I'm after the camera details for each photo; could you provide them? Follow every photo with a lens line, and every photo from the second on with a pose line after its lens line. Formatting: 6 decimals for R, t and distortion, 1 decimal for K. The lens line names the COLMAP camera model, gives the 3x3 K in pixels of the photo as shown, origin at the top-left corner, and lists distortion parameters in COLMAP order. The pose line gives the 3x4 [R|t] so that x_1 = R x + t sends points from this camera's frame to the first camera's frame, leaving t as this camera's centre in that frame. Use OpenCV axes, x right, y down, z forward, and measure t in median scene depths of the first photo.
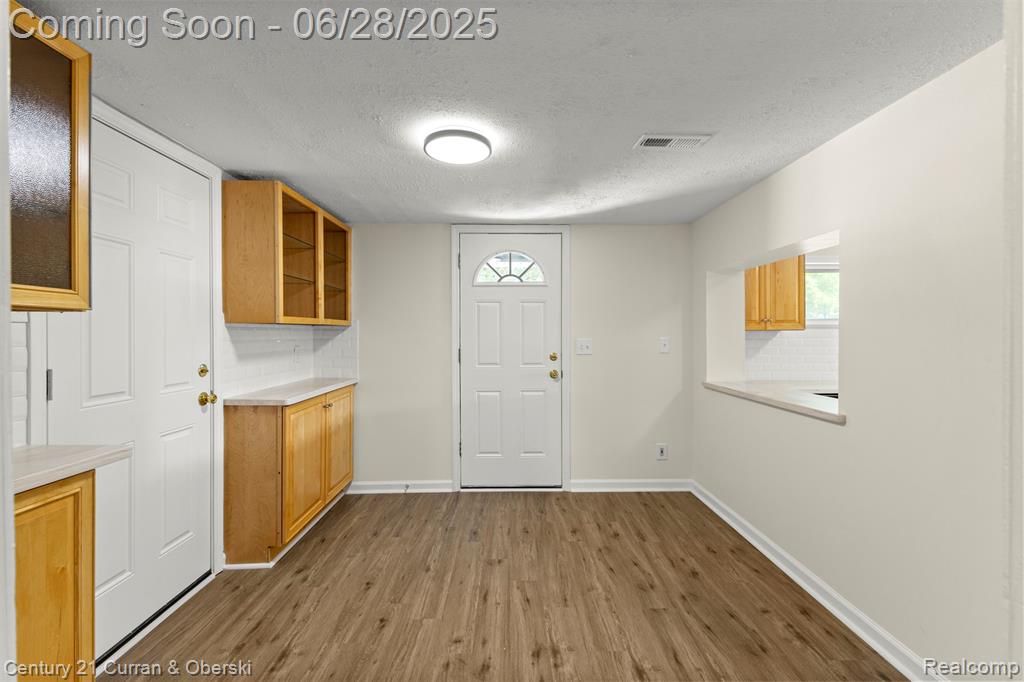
lens RADIAL K [[437.0, 0, 503.1], [0, 437.0, 334.6], [0, 0, 1]] dist [0.001596, 0.000145]
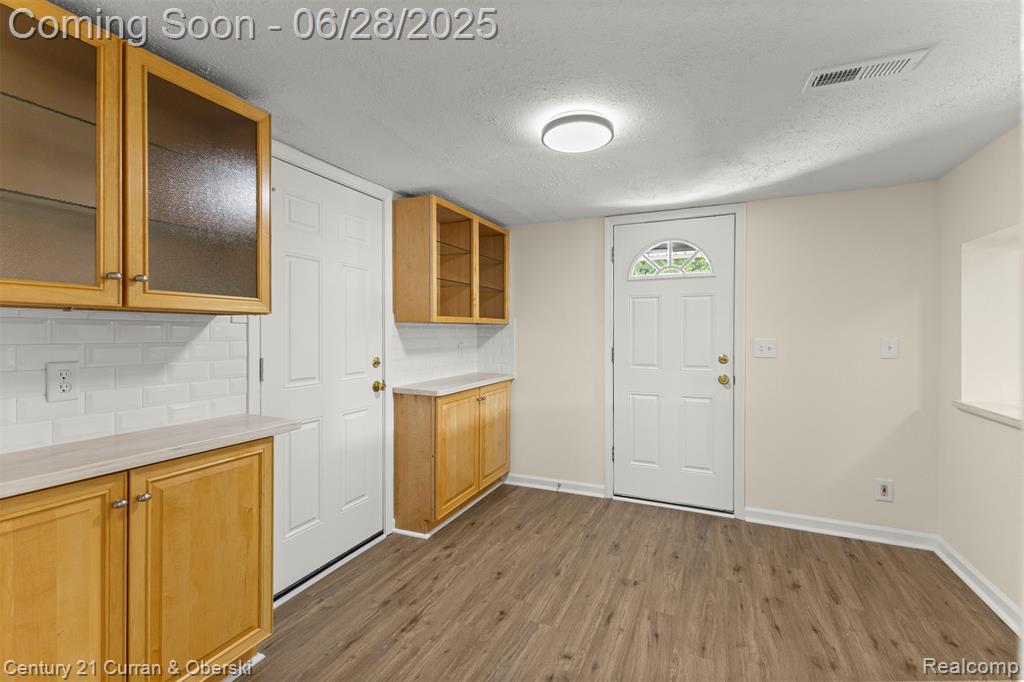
lens RADIAL K [[437.0, 0, 503.1], [0, 437.0, 334.6], [0, 0, 1]] dist [0.001596, 0.000145]
pose [[0.906342, 0.005440, -0.422510, 0.120884], [-0.003359, 0.999978, 0.005671, -0.001395], [0.422532, -0.003721, 0.906340, 0.061993]]
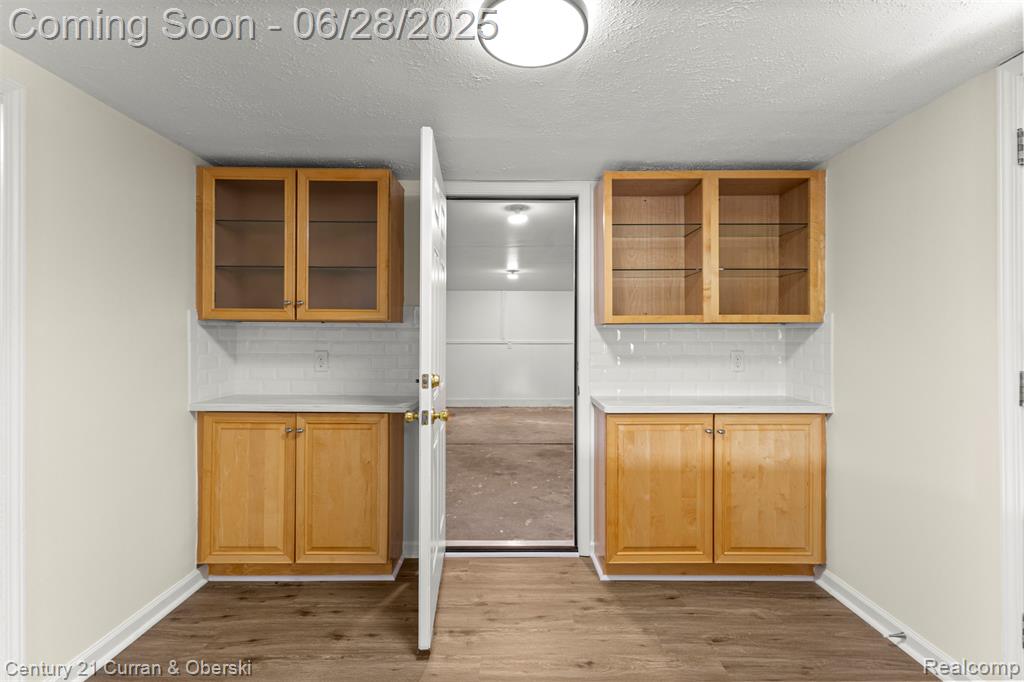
lens RADIAL K [[427.0, 0, 508.2], [0, 427.0, 335.9], [0, 0, 1]] dist [0.000824, 0.000081]
pose [[0.010595, -0.001332, -0.999943, 0.392991], [-0.005013, 0.999986, -0.001385, 0.003245], [0.999931, 0.005027, 0.010588, 0.773929]]
